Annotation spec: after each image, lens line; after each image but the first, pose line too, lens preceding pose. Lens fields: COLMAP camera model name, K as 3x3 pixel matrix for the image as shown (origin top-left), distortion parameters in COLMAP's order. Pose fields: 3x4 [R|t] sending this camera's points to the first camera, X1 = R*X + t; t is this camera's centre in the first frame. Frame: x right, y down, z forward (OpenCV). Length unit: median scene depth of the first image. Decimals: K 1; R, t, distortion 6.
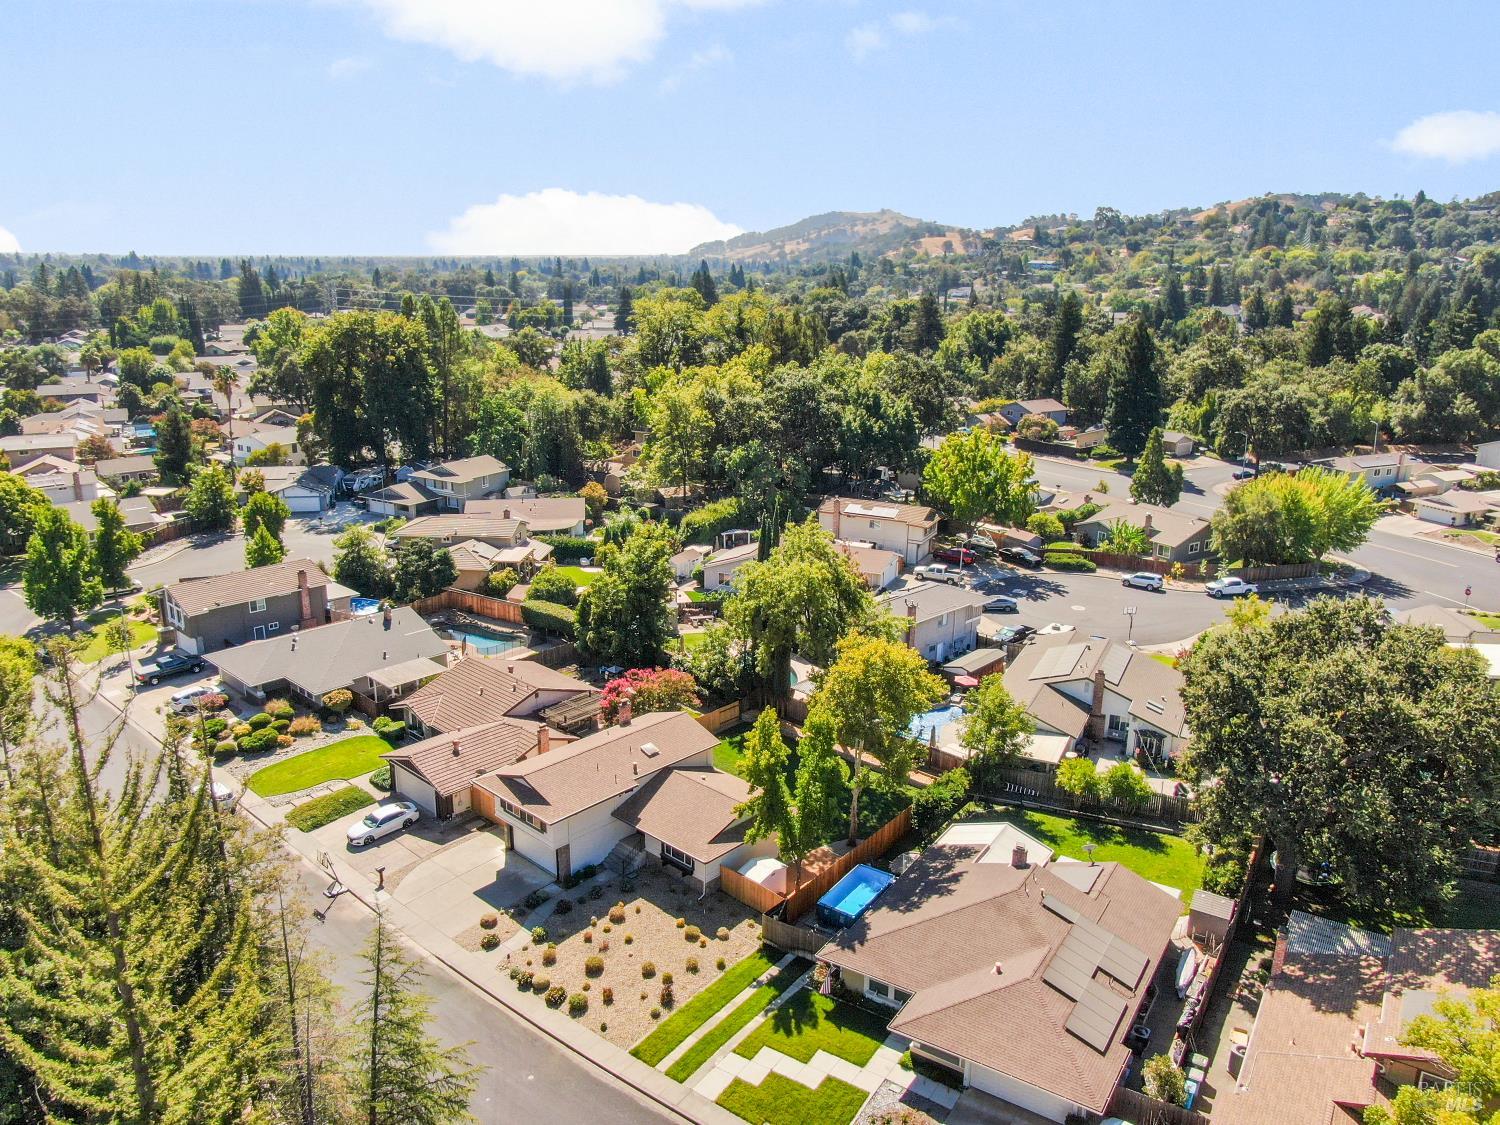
lens RADIAL K [[1091.8, 0, 754.5], [0, 1091.8, 601.3], [0, 0, 1]] dist [-0.019709, -0.000194]
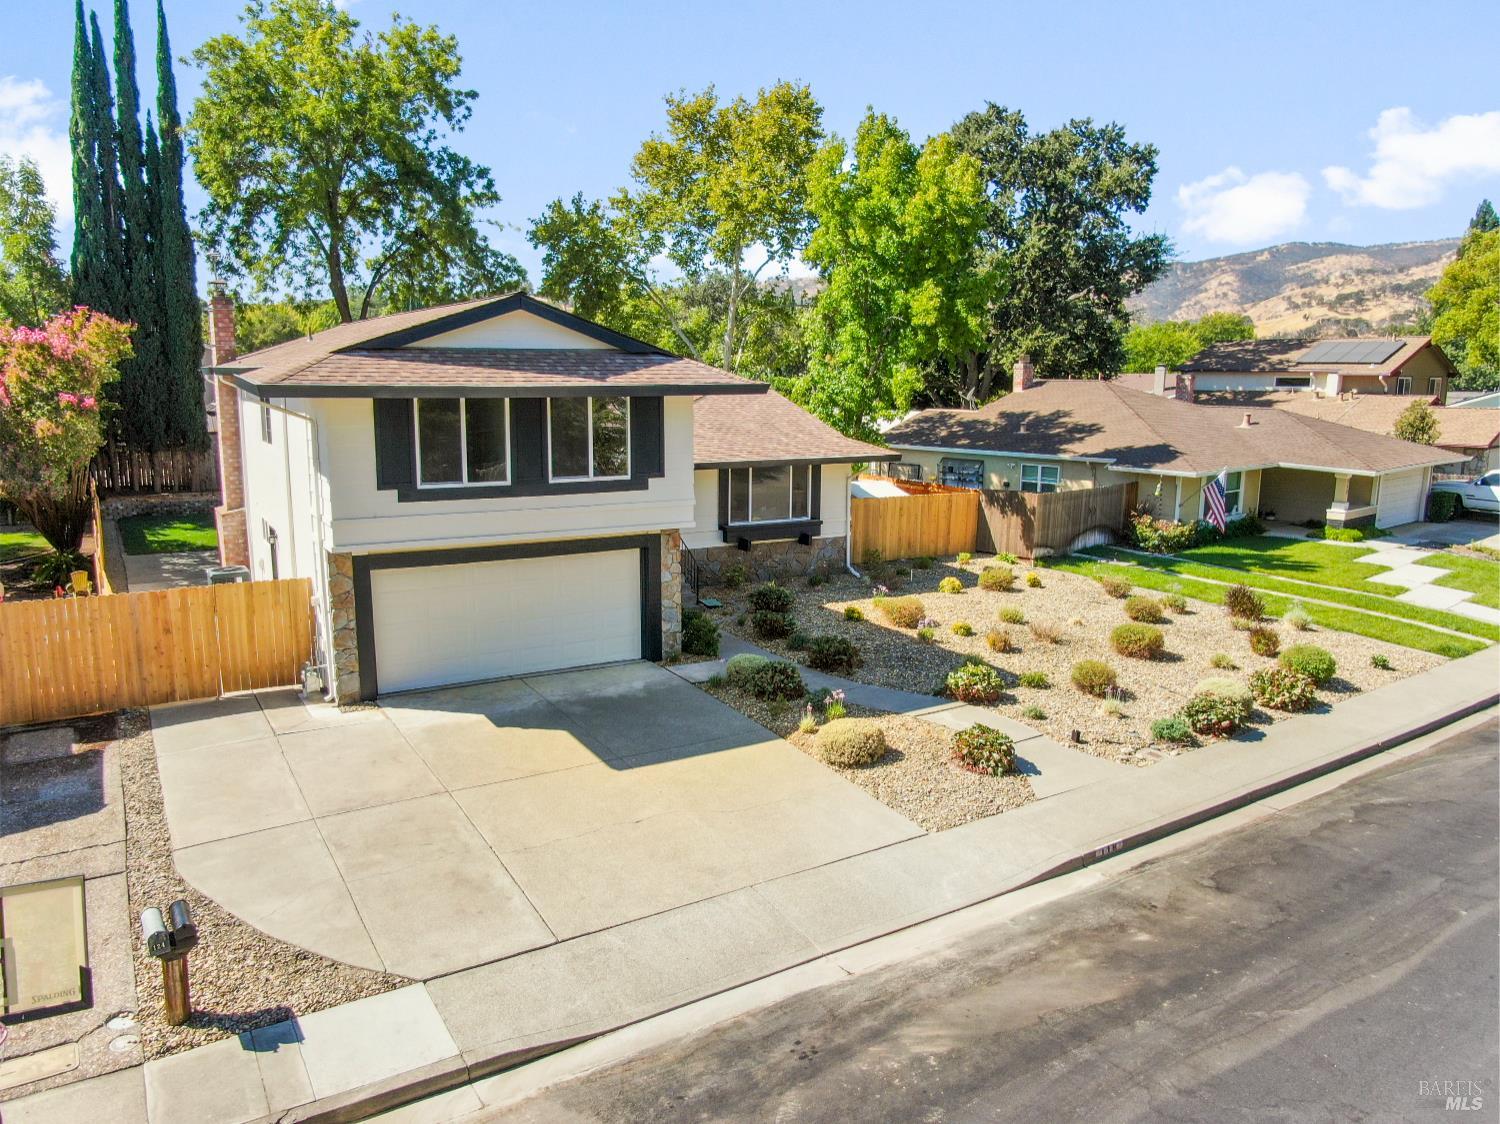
lens RADIAL K [[1076.4, 0, 753.3], [0, 1076.4, 564.5], [0, 0, 1]] dist [-0.019020, -0.001035]
pose [[0.268031, -0.176913, 0.947027, -0.476862], [0.287650, 0.952853, 0.096590, 0.224964], [-0.919466, 0.246523, 0.306283, 0.941918]]
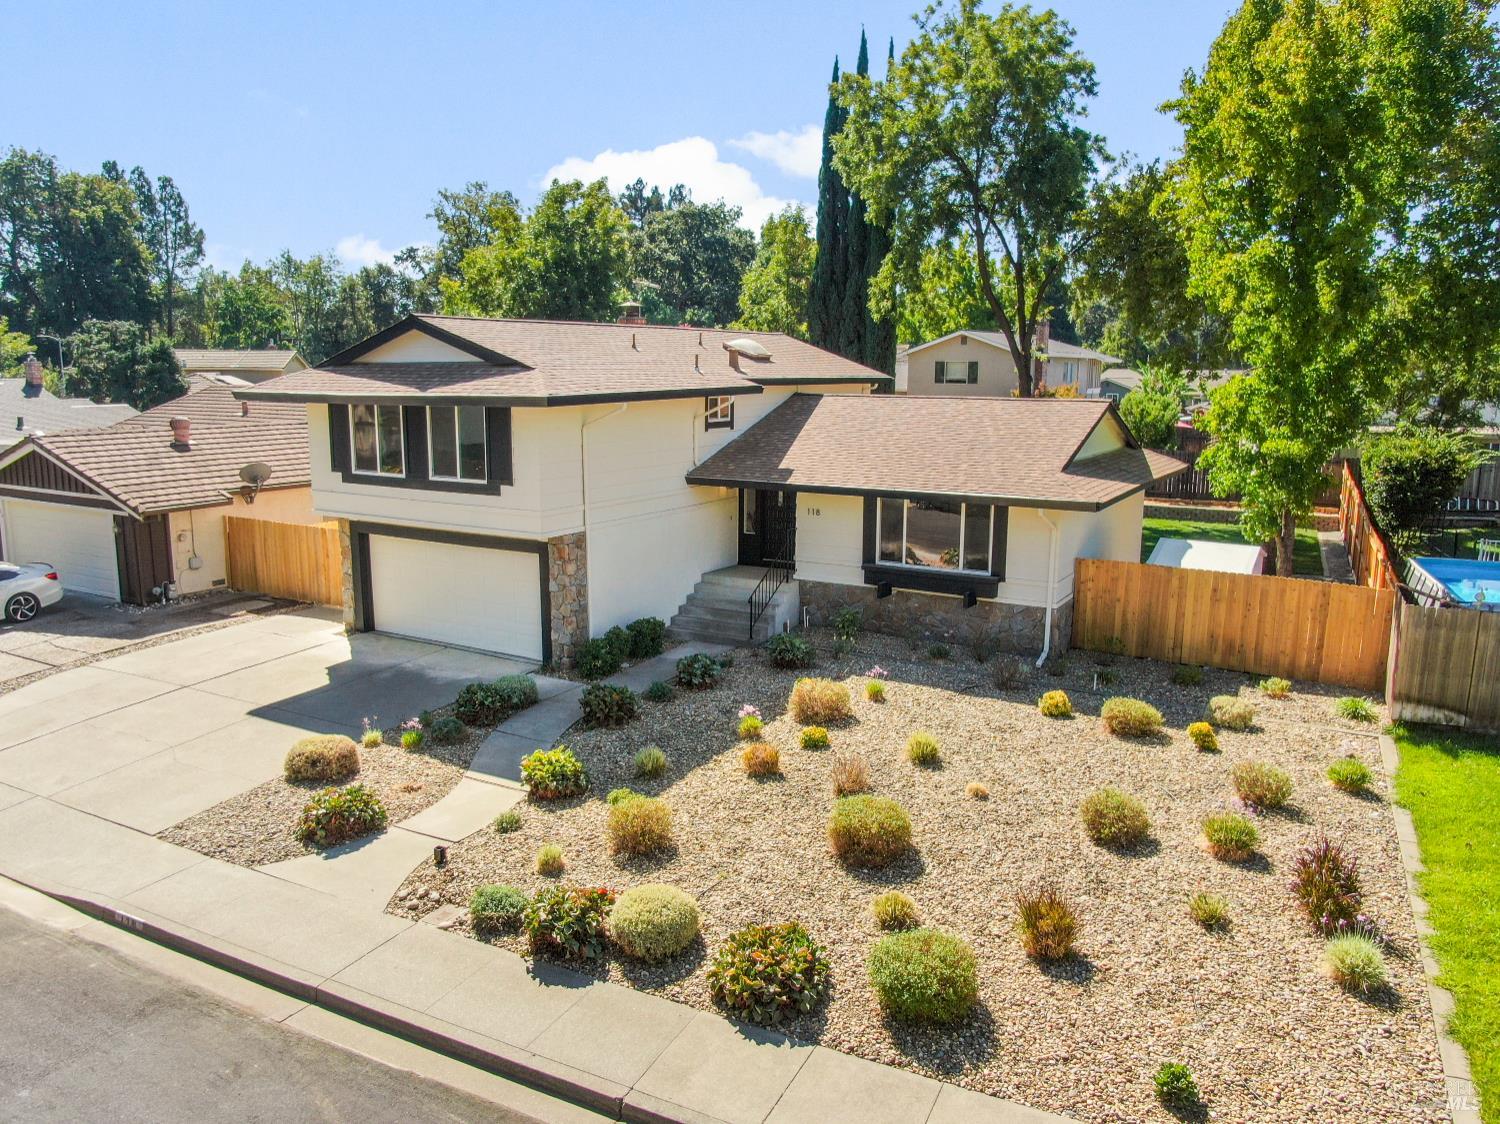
lens RADIAL K [[1110.4, 0, 754.4], [0, 1110.4, 558.9], [0, 0, 1]] dist [-0.015415, -0.000892]
pose [[0.977120, -0.045852, 0.207686, -0.199736], [0.072963, 0.989493, -0.124817, 0.287473], [-0.199781, 0.137115, 0.970199, 0.737091]]
